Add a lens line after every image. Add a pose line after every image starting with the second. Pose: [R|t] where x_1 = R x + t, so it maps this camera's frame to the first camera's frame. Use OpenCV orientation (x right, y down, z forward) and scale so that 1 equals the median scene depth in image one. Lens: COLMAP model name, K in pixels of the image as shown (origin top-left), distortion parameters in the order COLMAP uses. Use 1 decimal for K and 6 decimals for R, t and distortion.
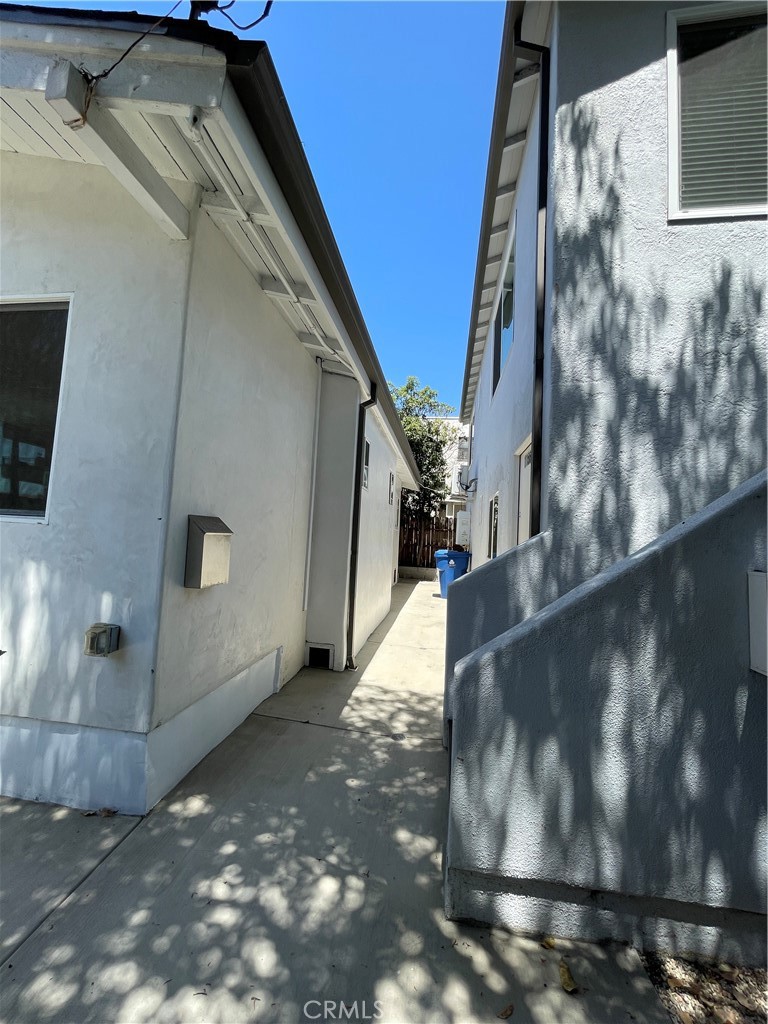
lens RADIAL K [[417.6, 0, 383.8], [0, 417.6, 508.2], [0, 0, 1]] dist [0.001971, 0.000051]
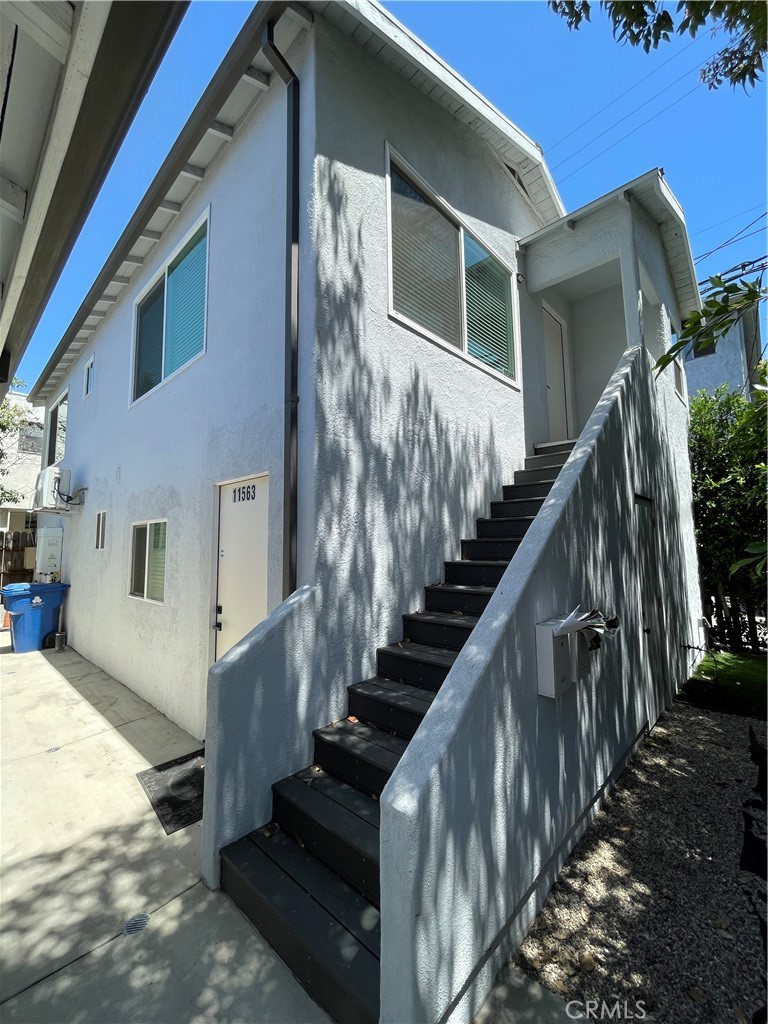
lens RADIAL K [[414.8, 0, 381.3], [0, 414.8, 509.6], [0, 0, 1]] dist [-0.001178, 0.000114]
pose [[0.573683, 0.003554, 0.819070, -0.307701], [-0.013726, 0.999892, 0.005275, -0.134769], [-0.818962, -0.014269, 0.573670, 0.318083]]
